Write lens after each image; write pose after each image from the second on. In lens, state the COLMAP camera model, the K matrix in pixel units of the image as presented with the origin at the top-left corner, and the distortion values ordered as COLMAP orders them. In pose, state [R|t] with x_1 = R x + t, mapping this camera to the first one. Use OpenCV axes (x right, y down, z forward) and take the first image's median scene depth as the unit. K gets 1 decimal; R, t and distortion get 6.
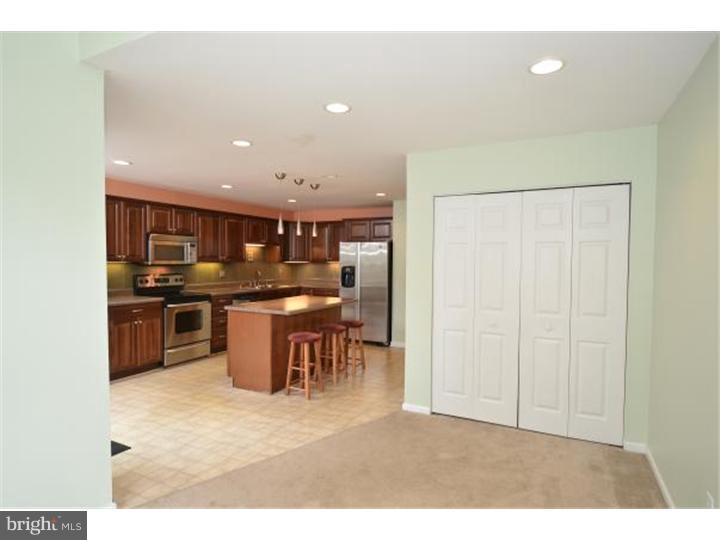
lens RADIAL K [[395.1, 0, 360.0], [0, 395.1, 270.0], [0, 0, 1]] dist [0.001657, 0.000106]
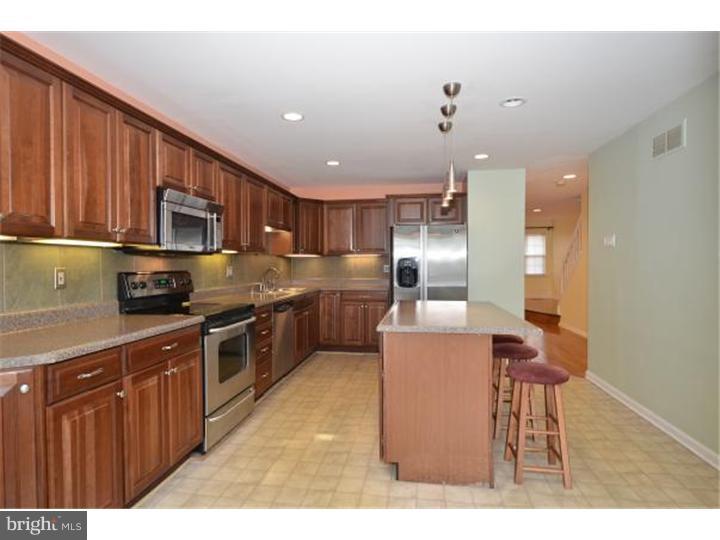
lens RADIAL K [[395.1, 0, 360.0], [0, 395.1, 270.0], [0, 0, 1]] dist [0.001657, 0.000106]
pose [[0.951349, -0.016231, 0.307689, -0.423936], [0.018911, 0.999805, -0.005732, 0.017278], [-0.307536, 0.011272, 0.951470, 0.421761]]
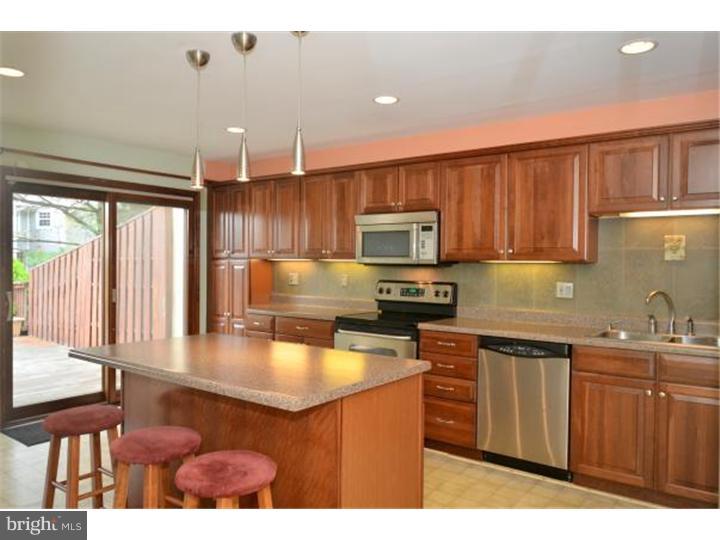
lens RADIAL K [[540.0, 0, 360.0], [0, 540.0, 270.0], [0, 0, 1]] dist [-0.004744, -0.001063]
pose [[-0.164371, 0.001736, -0.986397, 0.311113], [-0.039213, 0.999196, 0.008293, -0.010179], [0.985619, 0.040042, -0.164171, 1.079444]]
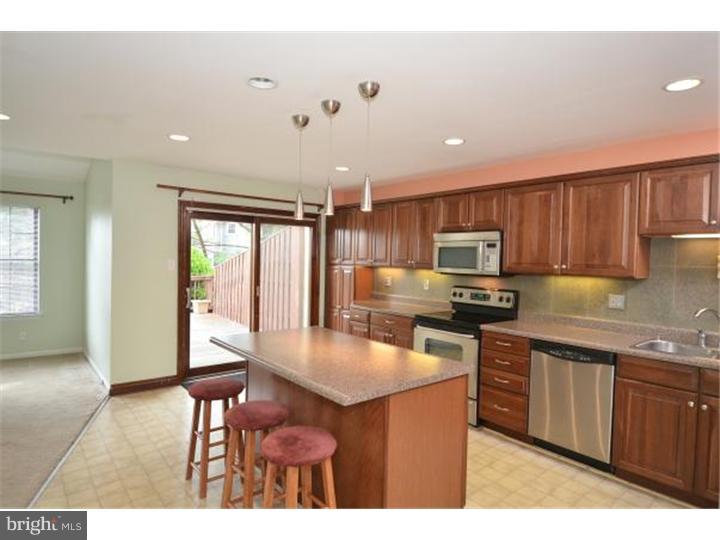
lens RADIAL K [[418.5, 0, 360.0], [0, 418.5, 270.0], [0, 0, 1]] dist [0.001112, -0.011481]
pose [[-0.394237, 0.008336, -0.918971, 0.284237], [-0.051335, 0.998198, 0.031078, -0.034911], [0.917574, 0.059427, -0.393099, 1.121347]]
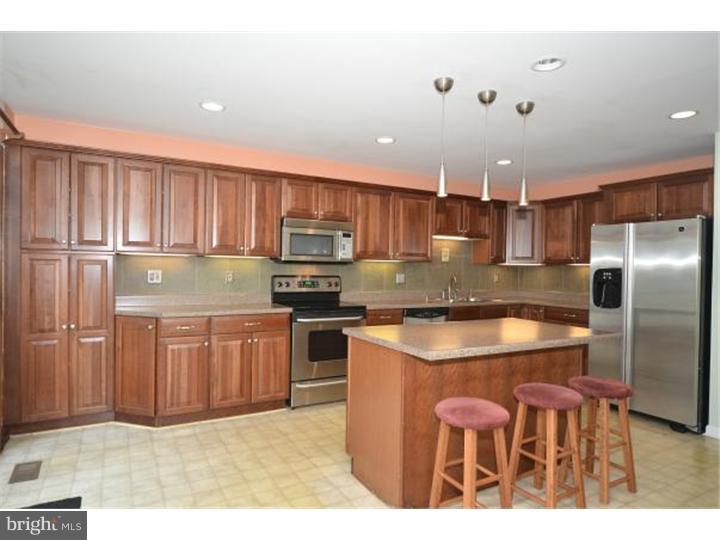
lens RADIAL K [[430.5, 0, 359.9], [0, 430.5, 272.5], [0, 0, 1]] dist [-0.002030, -0.000348]
pose [[0.830248, 0.011855, -0.557268, 0.021069], [-0.025127, 0.999553, -0.016172, 0.015869], [0.556828, 0.027429, 0.830175, 0.400835]]
